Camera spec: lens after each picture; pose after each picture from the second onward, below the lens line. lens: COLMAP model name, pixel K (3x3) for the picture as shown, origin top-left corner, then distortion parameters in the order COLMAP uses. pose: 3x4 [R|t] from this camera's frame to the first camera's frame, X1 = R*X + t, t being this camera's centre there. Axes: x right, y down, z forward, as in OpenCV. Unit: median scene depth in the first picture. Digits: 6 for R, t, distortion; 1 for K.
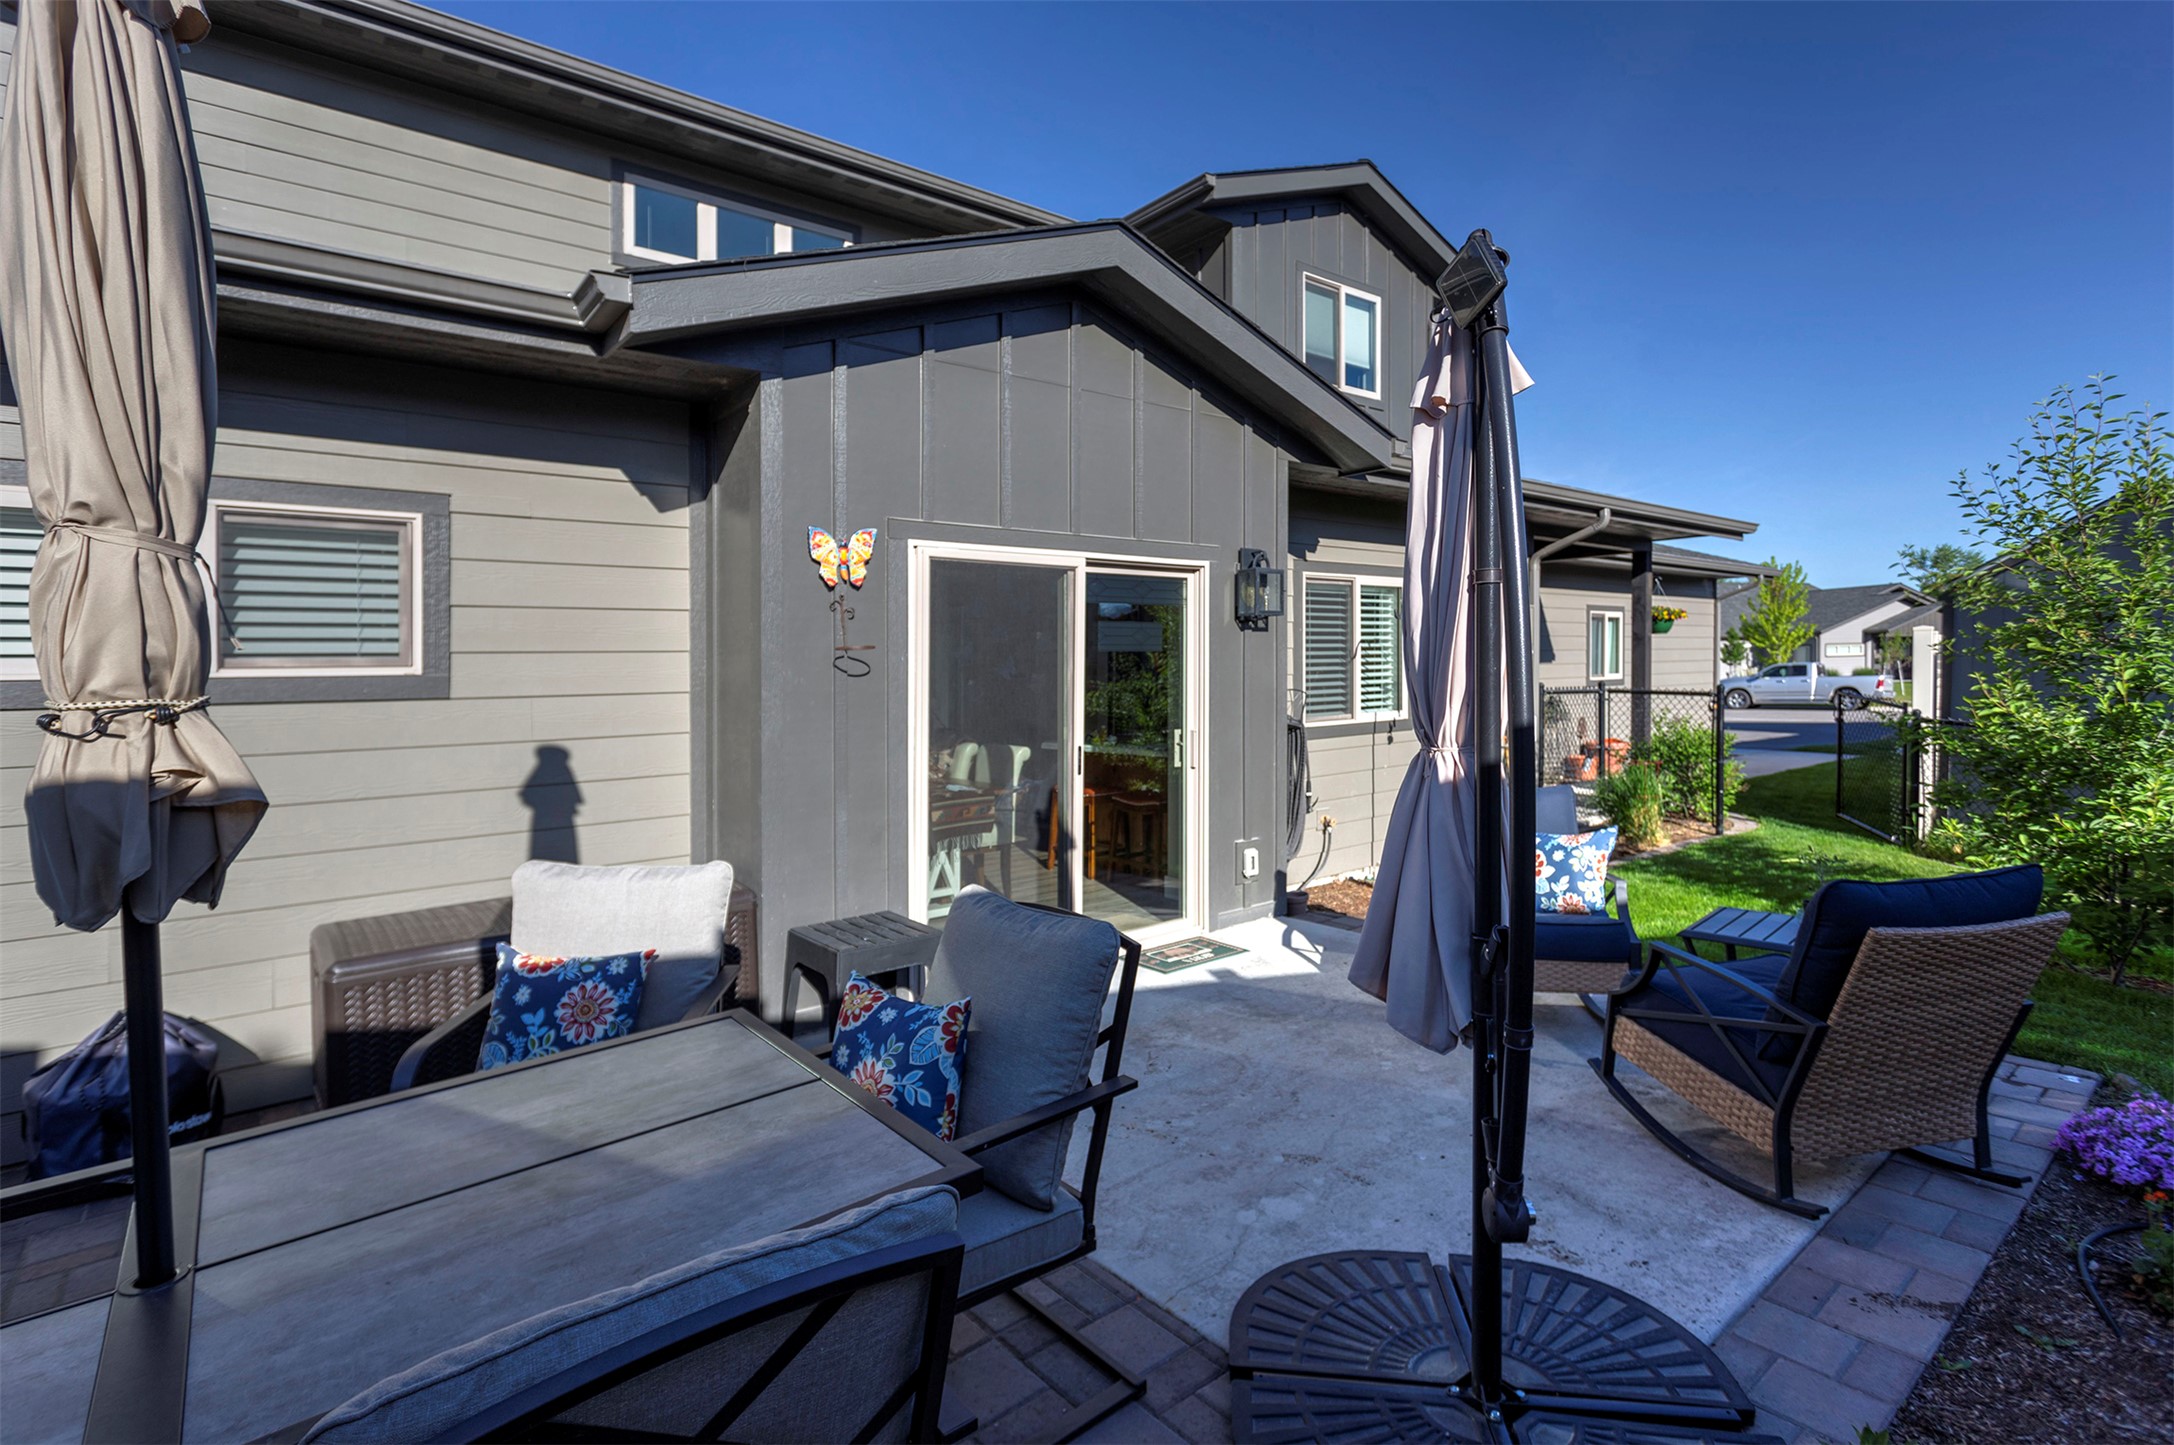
lens RADIAL K [[1033.1, 0, 1104.3], [0, 1033.1, 692.1], [0, 0, 1]] dist [0.003903, 0.000285]
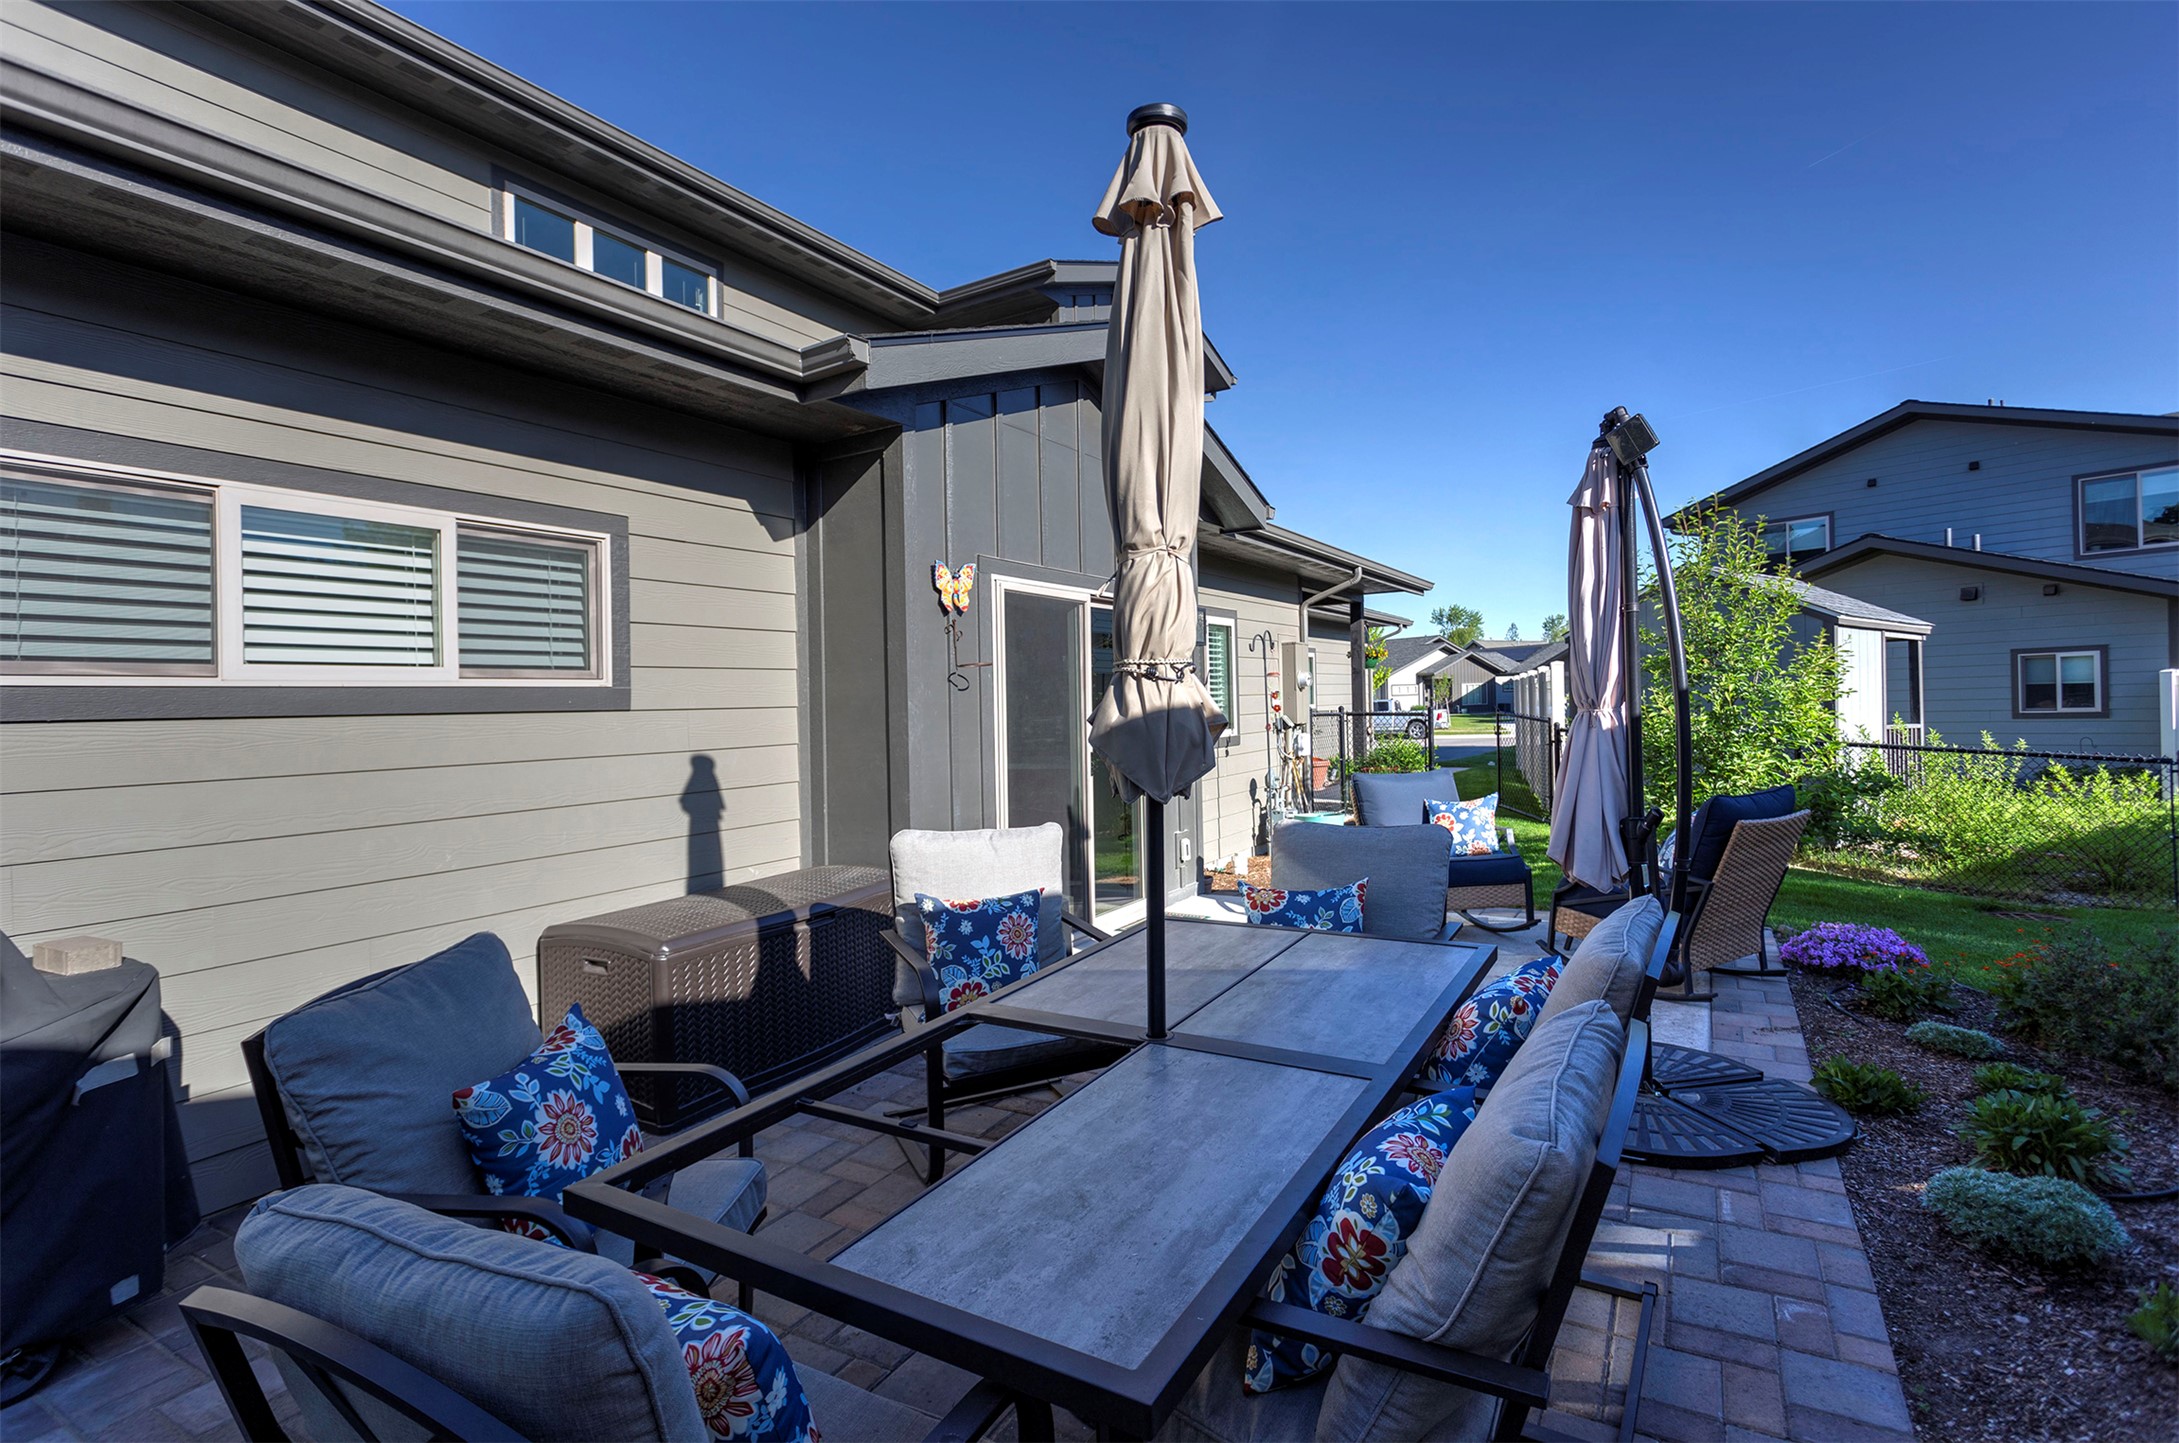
lens RADIAL K [[1035.5, 0, 1097.5], [0, 1035.5, 722.1], [0, 0, 1]] dist [0.003903, 0.000285]
pose [[0.937763, -0.016123, 0.346902, -0.511700], [0.021460, 0.999703, -0.011547, 0.037766], [-0.346612, 0.018272, 0.937830, -0.143737]]
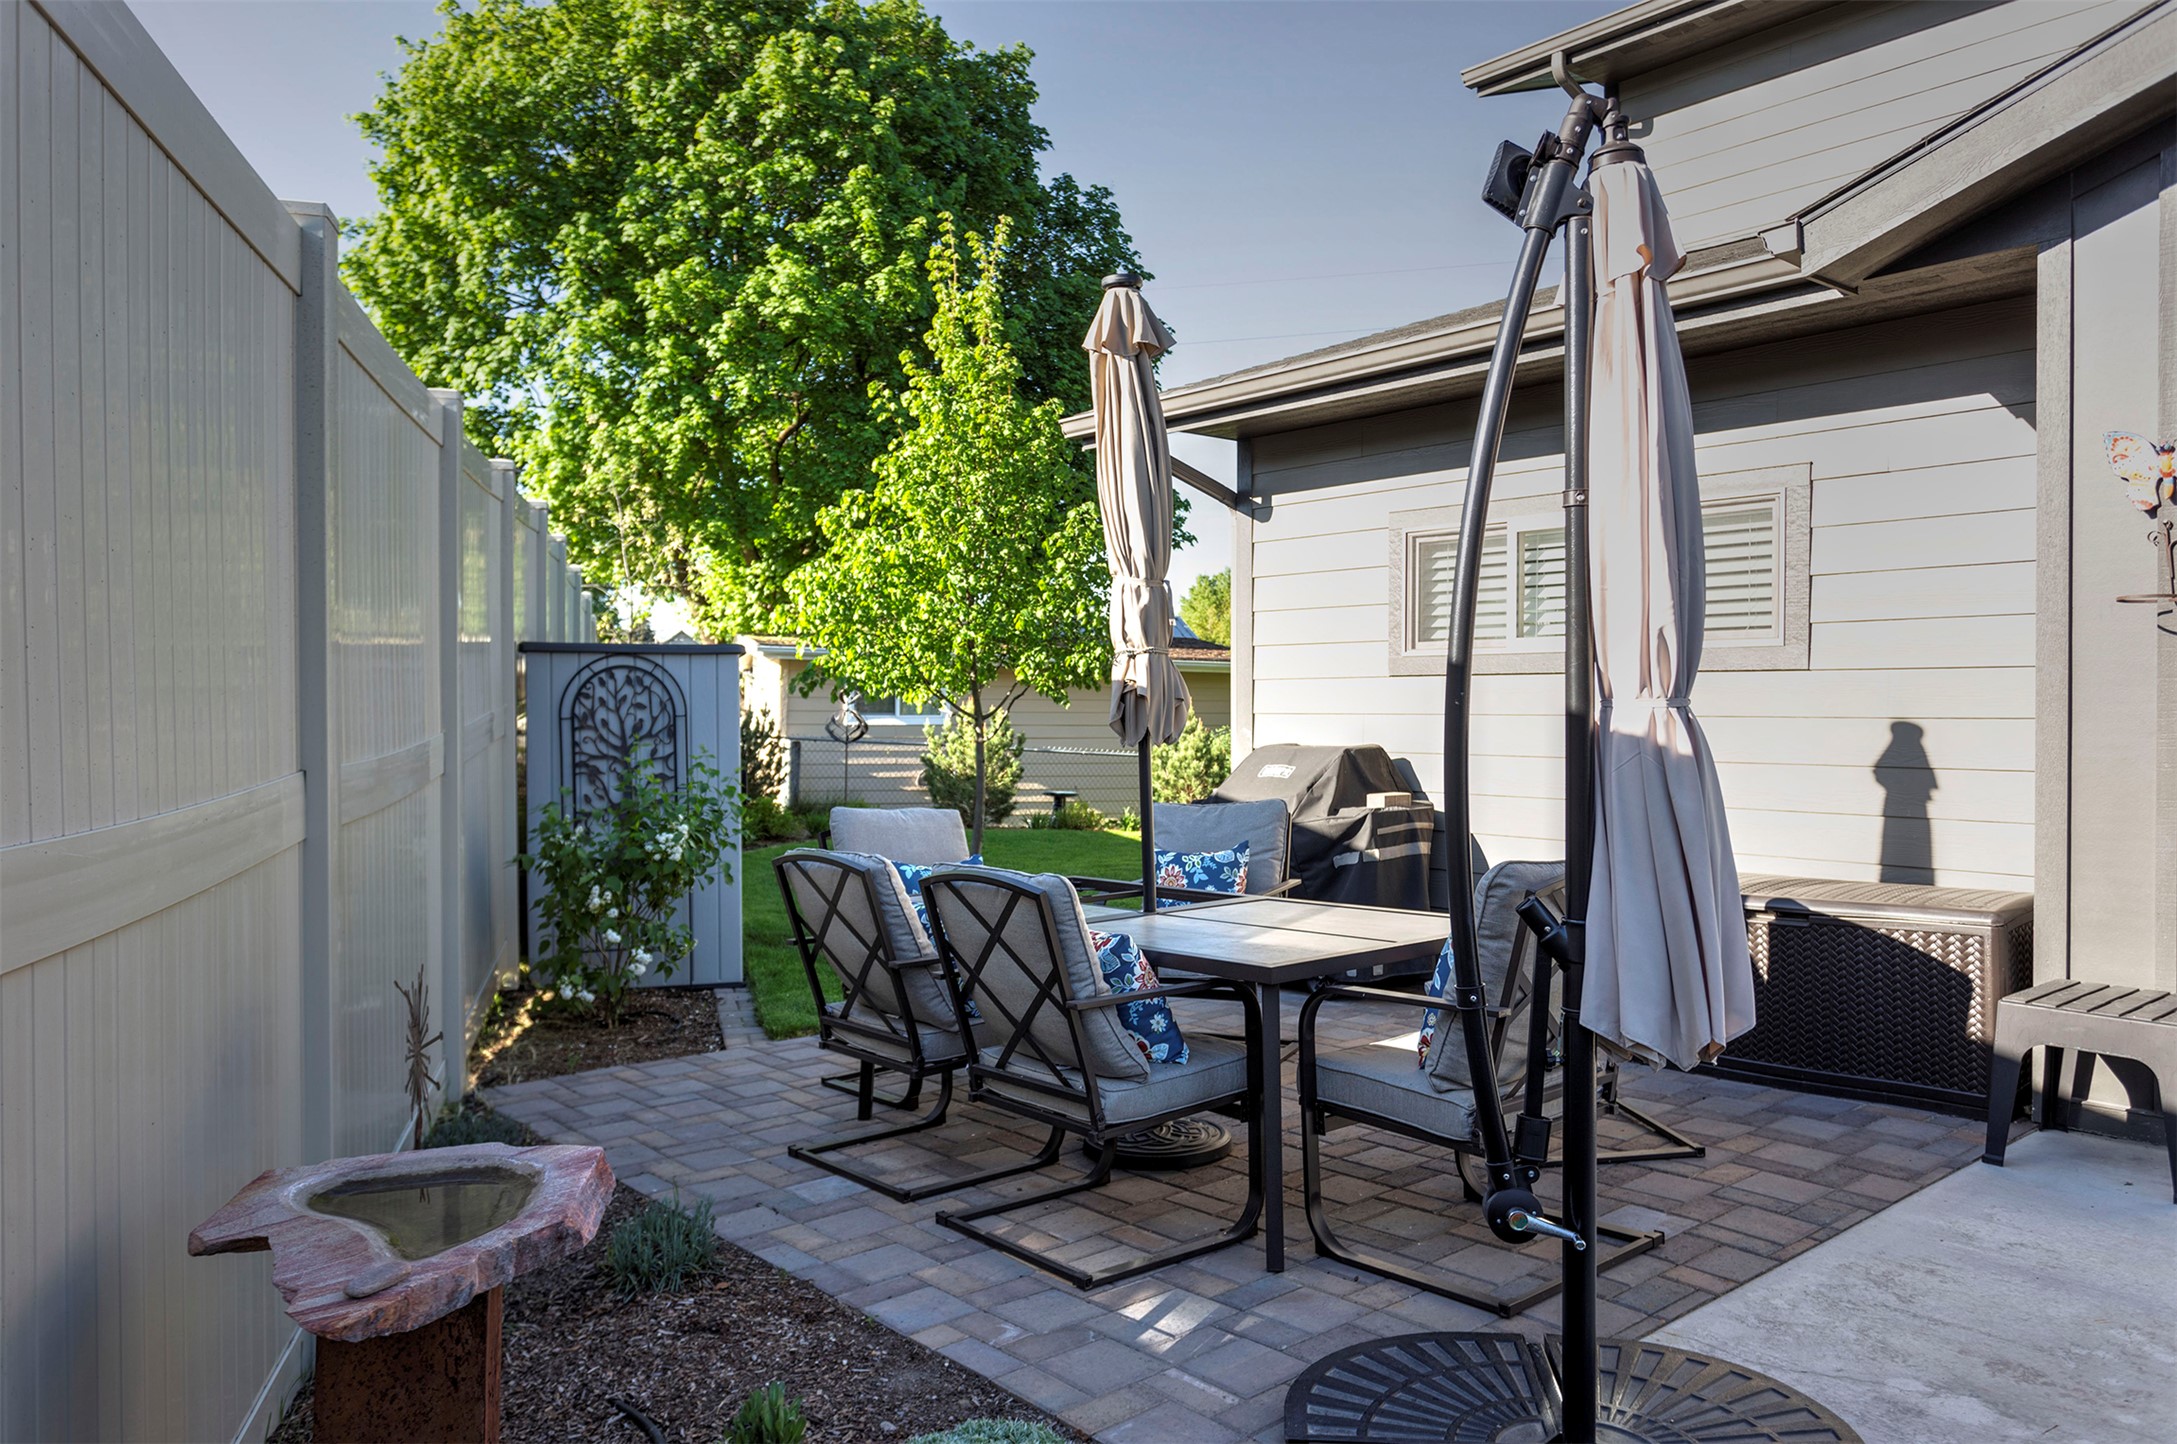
lens RADIAL K [[1490.1, 0, 1078.4], [0, 1490.1, 712.2], [0, 0, 1]] dist [0.002295, -0.001149]
pose [[-0.021539, 0.021715, -0.999532, 0.763447], [-0.016852, 0.999614, 0.022080, 0.026449], [0.999626, 0.017319, -0.021165, 0.301039]]
